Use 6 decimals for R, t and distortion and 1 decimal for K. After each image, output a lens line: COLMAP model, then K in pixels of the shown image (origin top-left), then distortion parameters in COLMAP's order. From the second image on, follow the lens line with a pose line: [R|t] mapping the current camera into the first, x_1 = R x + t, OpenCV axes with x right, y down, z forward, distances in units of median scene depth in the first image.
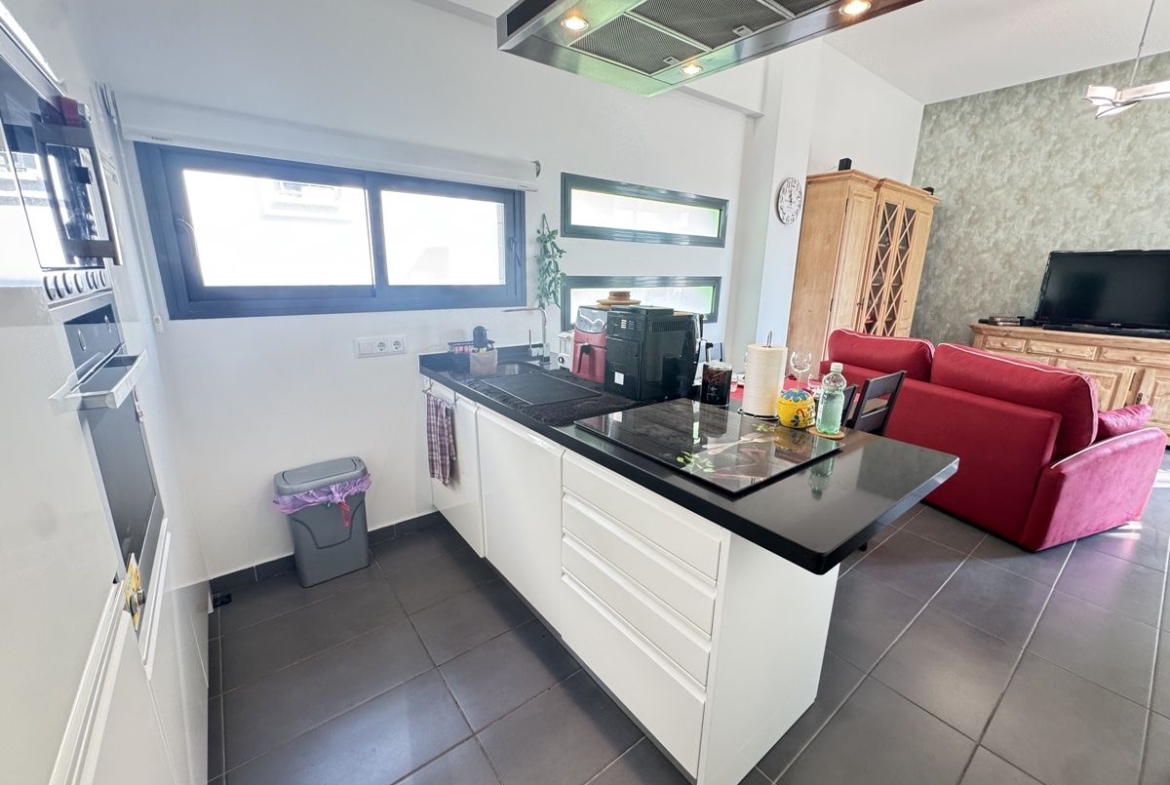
lens RADIAL K [[468.8, 0, 583.9], [0, 468.8, 393.0], [0, 0, 1]] dist [-0.003399, -0.000131]
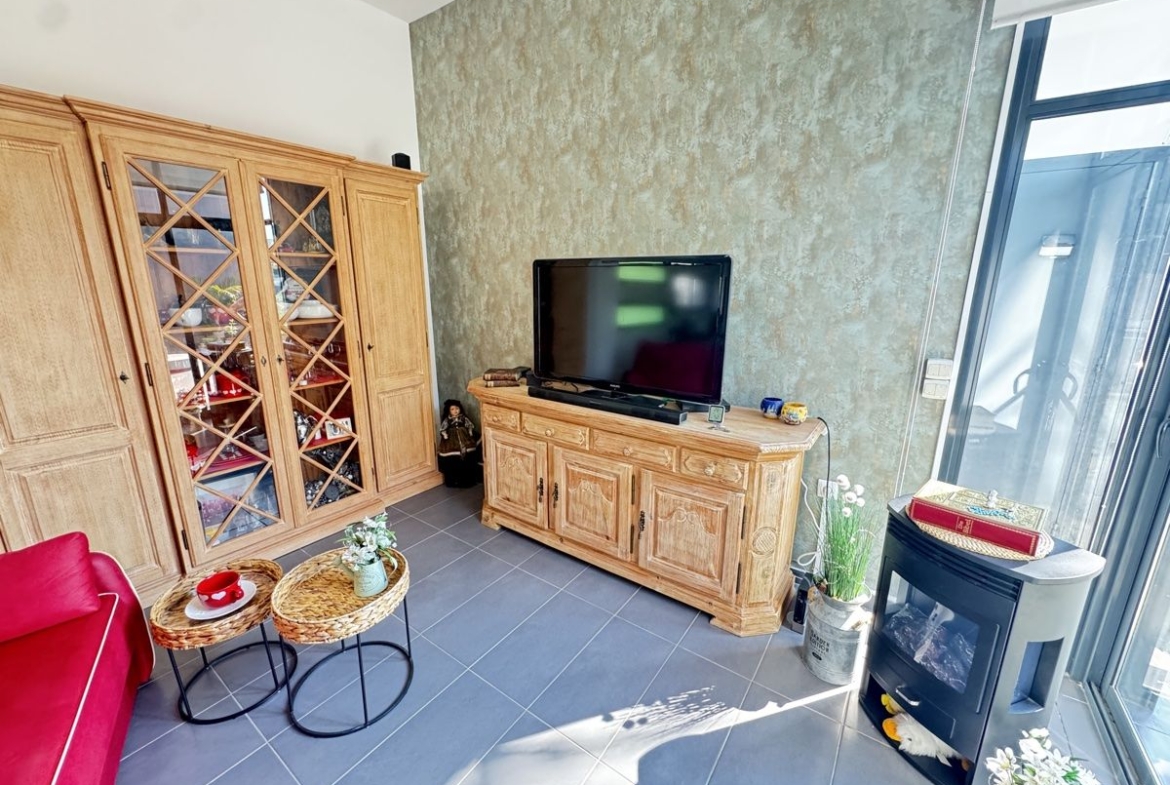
lens RADIAL K [[468.8, 0, 587.8], [0, 468.8, 392.9], [0, 0, 1]] dist [-0.003399, -0.000131]
pose [[0.957512, -0.083534, 0.276030, 1.002467], [0.086799, 0.996226, 0.000390, -0.149955], [-0.275021, 0.023585, 0.961149, 0.478646]]
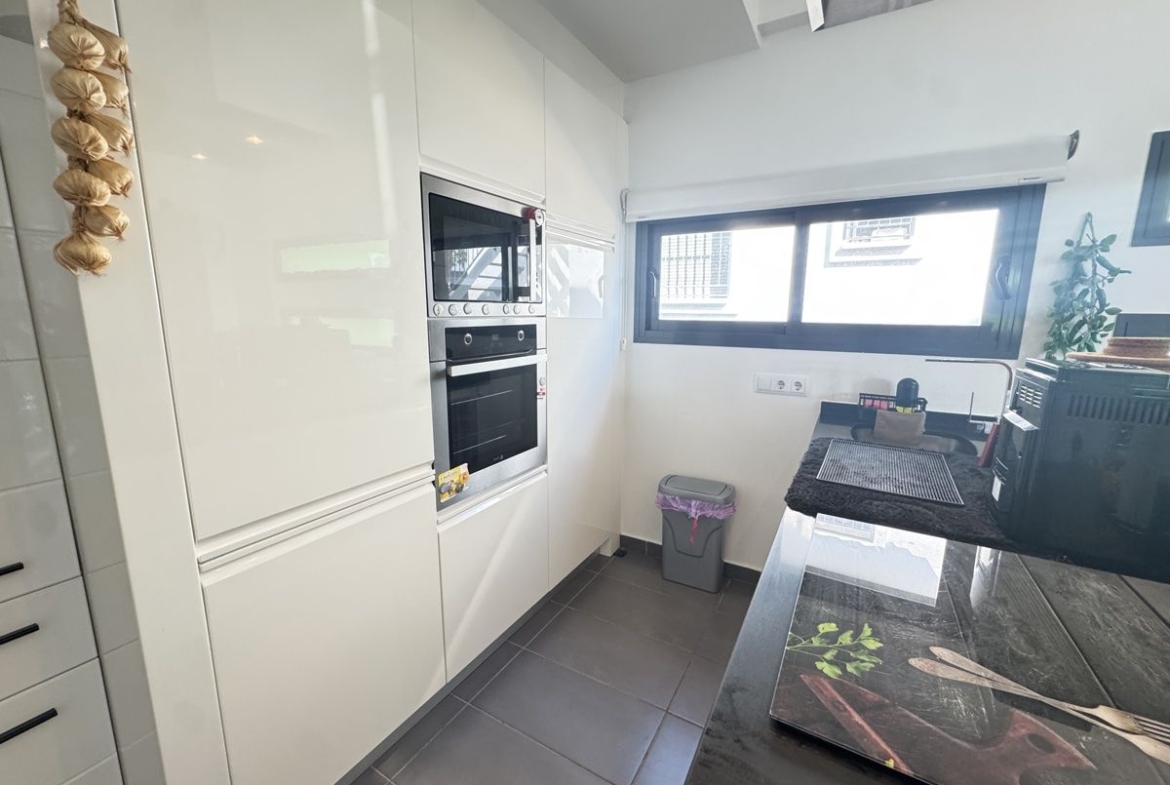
lens RADIAL K [[468.8, 0, 586.0], [0, 468.8, 393.3], [0, 0, 1]] dist [-0.003399, -0.000131]
pose [[0.381042, 0.149336, -0.912417, 0.169604], [-0.234519, 0.970205, 0.060855, -0.027016], [0.894320, 0.190791, 0.404711, 0.147009]]
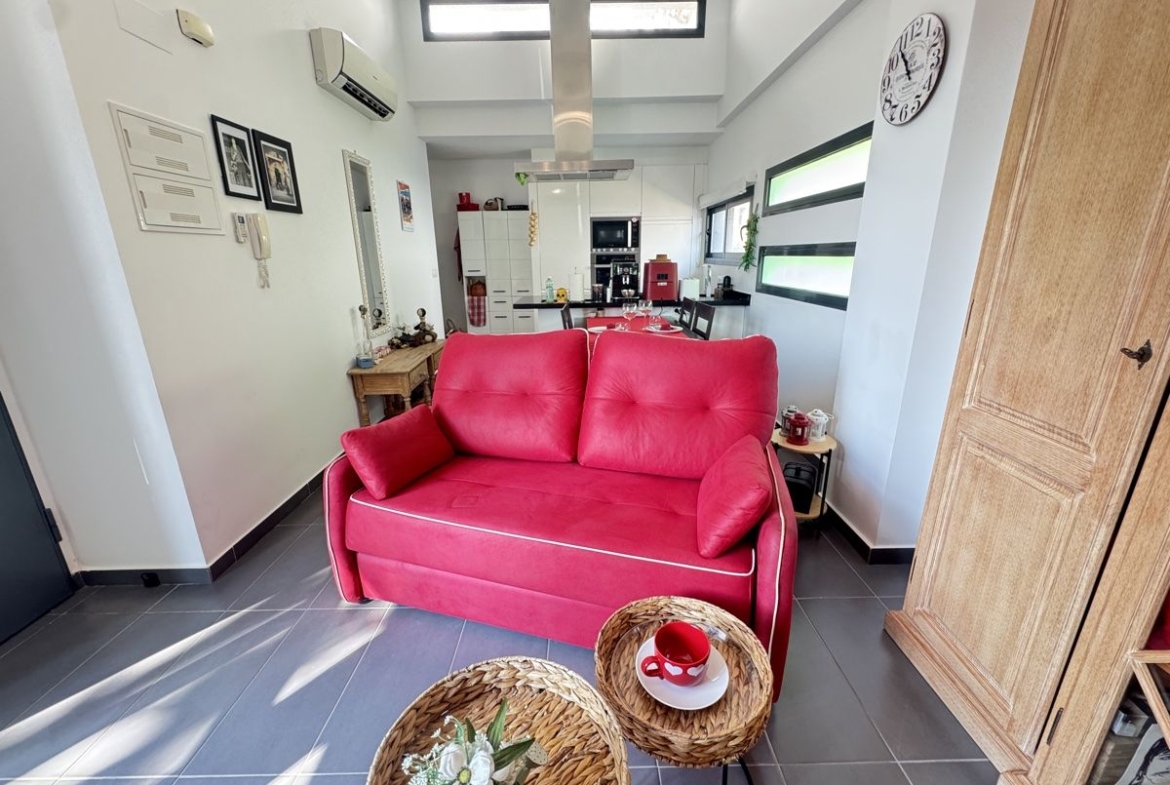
lens RADIAL K [[468.8, 0, 580.2], [0, 468.8, 390.5], [0, 0, 1]] dist [-0.003399, -0.000131]
pose [[-0.618084, 0.213600, -0.756536, 0.980244], [-0.194777, 0.890757, 0.410627, -0.234602], [0.761600, 0.401157, -0.508958, 1.029262]]
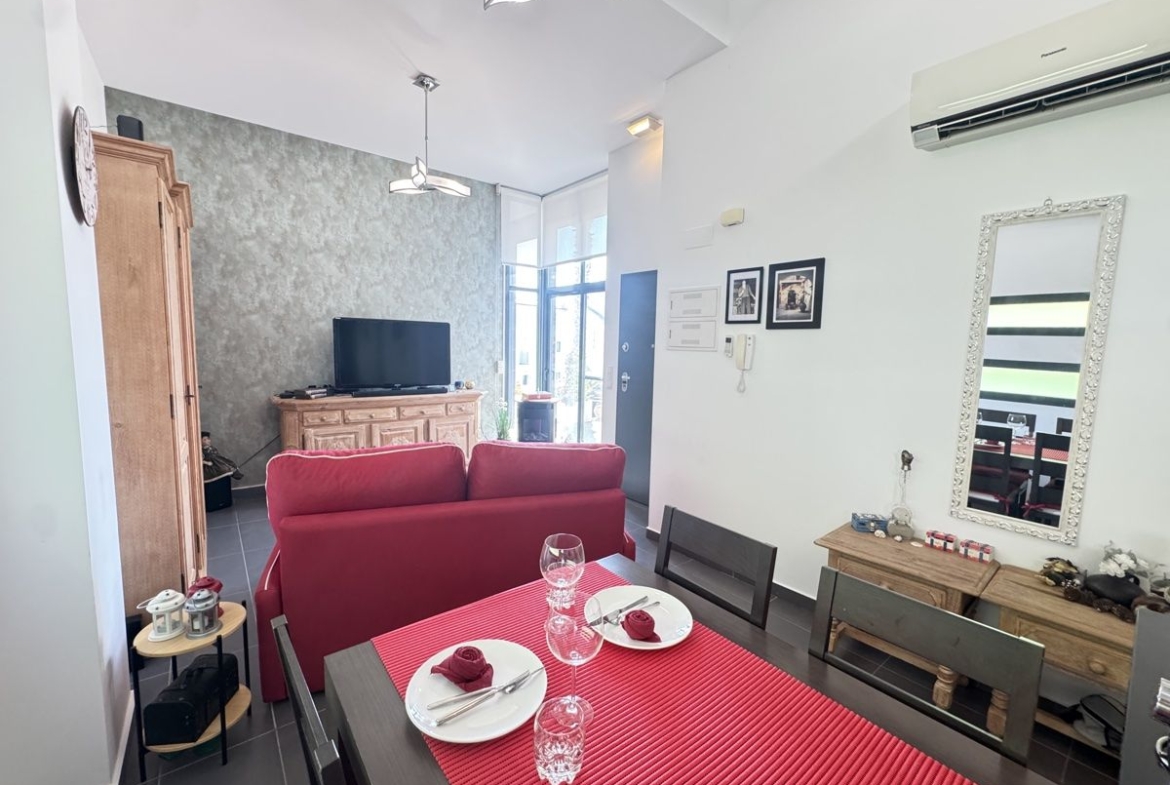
lens RADIAL K [[468.8, 0, 583.7], [0, 468.8, 391.7], [0, 0, 1]] dist [-0.003399, -0.000131]
pose [[-0.018428, -0.116592, 0.993009, 0.027823], [0.230207, 0.965999, 0.117693, -0.170489], [-0.972967, 0.230766, 0.009039, 0.596402]]
